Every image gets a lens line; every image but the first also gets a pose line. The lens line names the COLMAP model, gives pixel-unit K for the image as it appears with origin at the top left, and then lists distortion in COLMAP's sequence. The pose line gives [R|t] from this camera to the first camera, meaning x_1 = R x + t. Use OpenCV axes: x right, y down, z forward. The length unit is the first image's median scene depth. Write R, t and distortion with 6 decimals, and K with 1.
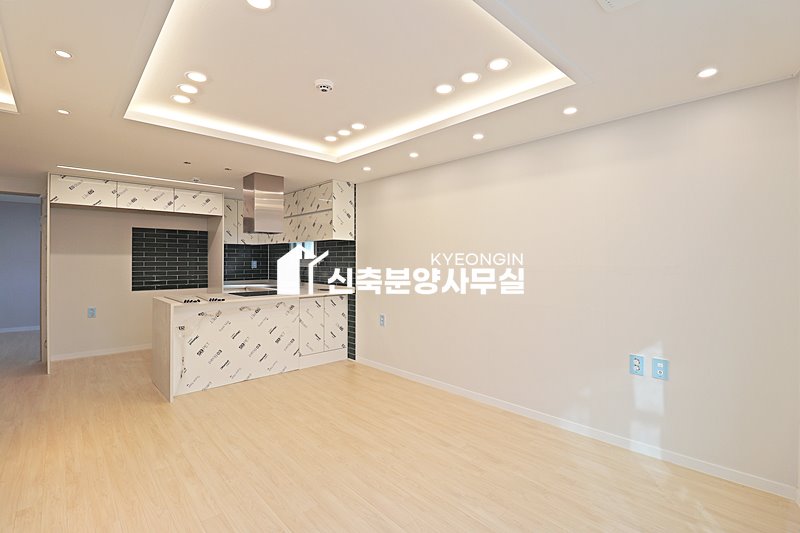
lens RADIAL K [[368.7, 0, 397.8], [0, 368.7, 259.6], [0, 0, 1]] dist [-0.004036, -0.010872]
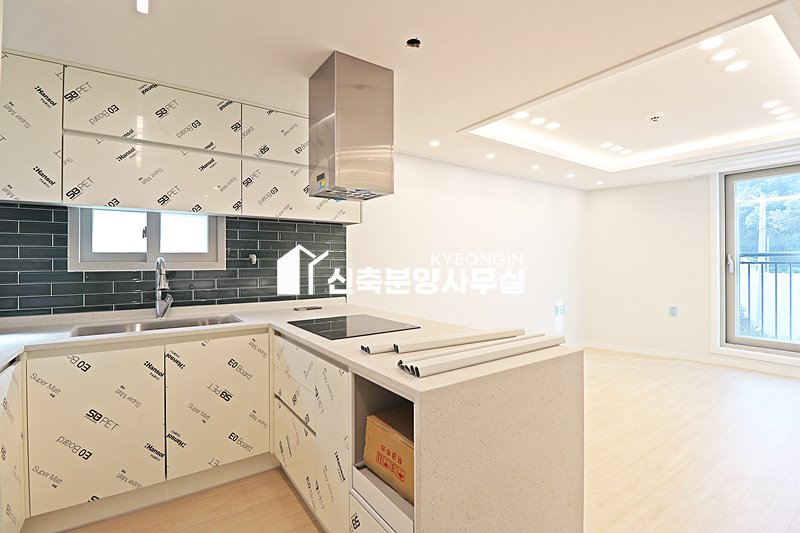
lens RADIAL K [[368.7, 0, 396.0], [0, 368.7, 262.2], [0, 0, 1]] dist [-0.004036, -0.010872]
pose [[0.154958, -0.001717, 0.987920, -0.891339], [0.000941, 0.999998, 0.001591, 0.013170], [-0.987921, 0.000683, 0.154959, 0.949397]]
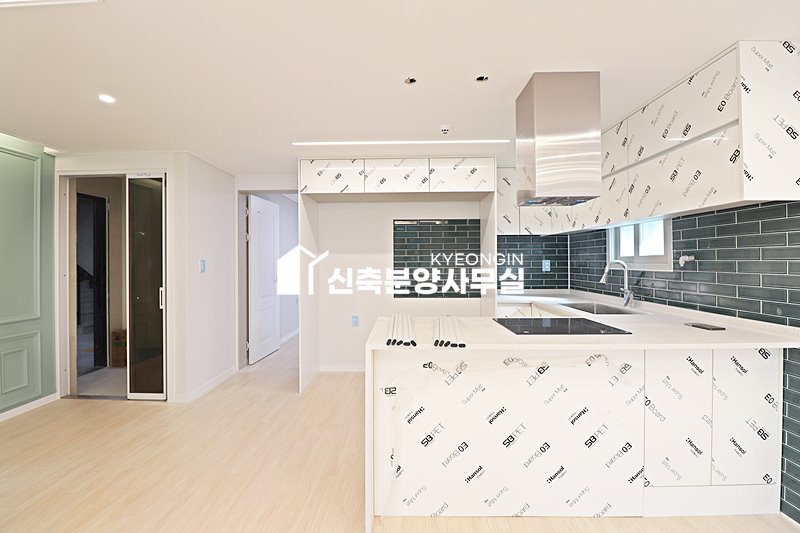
lens RADIAL K [[368.7, 0, 397.8], [0, 368.7, 260.4], [0, 0, 1]] dist [-0.004036, -0.010872]
pose [[0.713696, -0.006838, -0.700422, -0.189655], [0.007877, 0.999967, -0.001736, 0.004852], [0.700411, -0.004279, 0.713726, 0.551108]]
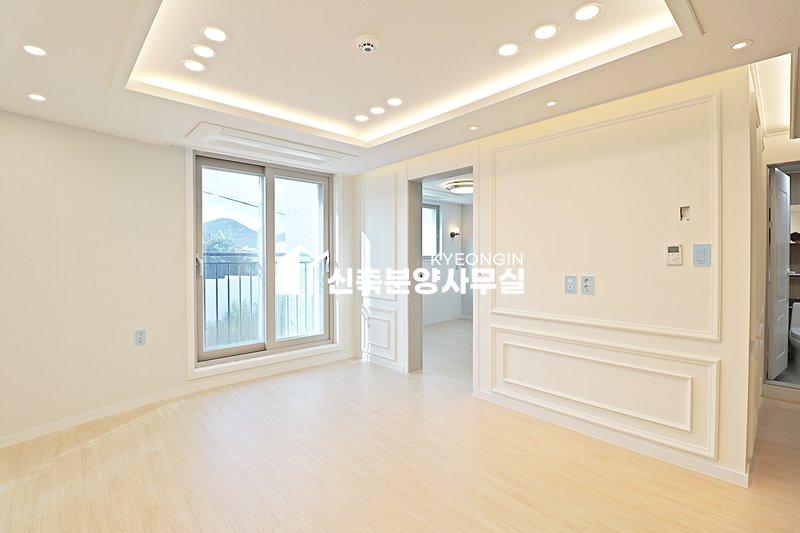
lens RADIAL K [[368.7, 0, 393.5], [0, 368.7, 263.8], [0, 0, 1]] dist [-0.004036, -0.010872]
pose [[-0.999944, -0.002196, 0.010400, -0.146453], [-0.002084, 0.999940, 0.010800, 0.008049], [-0.010423, 0.010778, -0.999888, 1.027383]]
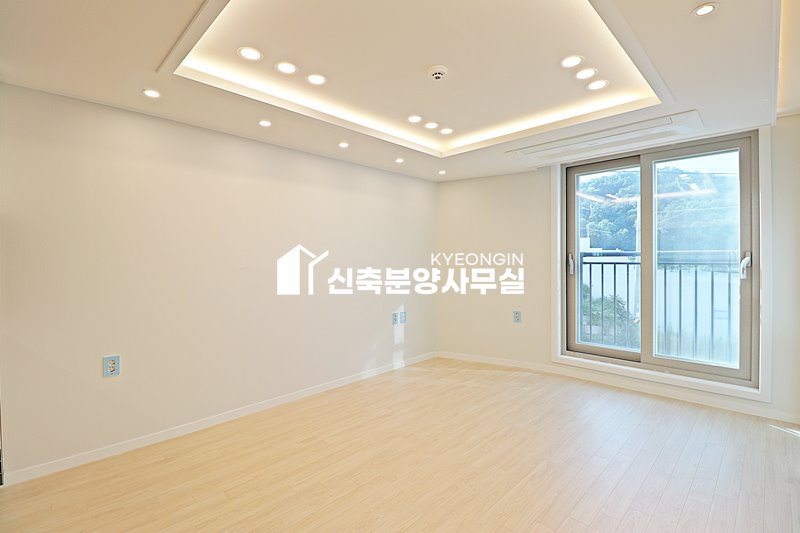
lens RADIAL K [[368.7, 0, 398.3], [0, 368.7, 262.0], [0, 0, 1]] dist [-0.004036, -0.010872]
pose [[-0.033926, -0.008301, 0.999390, -0.651899], [0.000616, 0.999965, 0.008327, 0.005951], [-0.999424, 0.000898, -0.033920, 0.638665]]
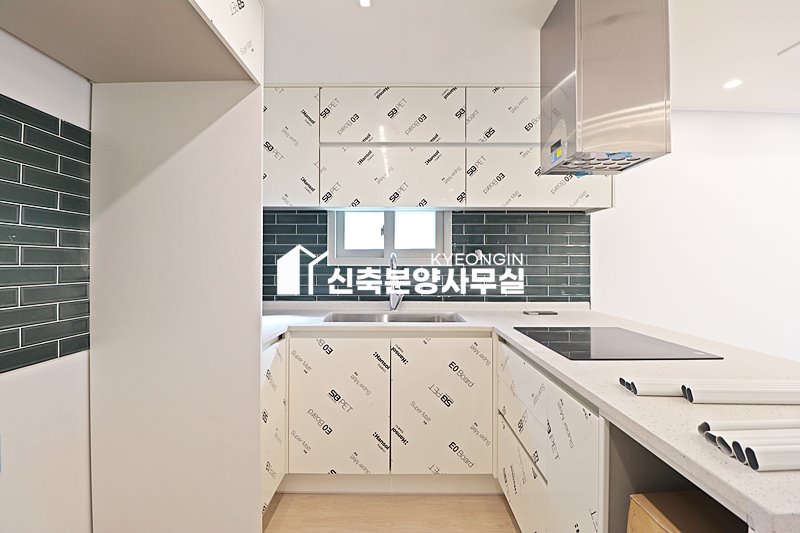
lens RADIAL K [[368.7, 0, 396.9], [0, 368.7, 260.0], [0, 0, 1]] dist [-0.004036, -0.010872]
pose [[0.693340, 0.005743, 0.720588, -0.813119], [-0.003945, 0.999984, -0.004174, 0.020185], [-0.720600, 0.000051, 0.693351, 0.978395]]
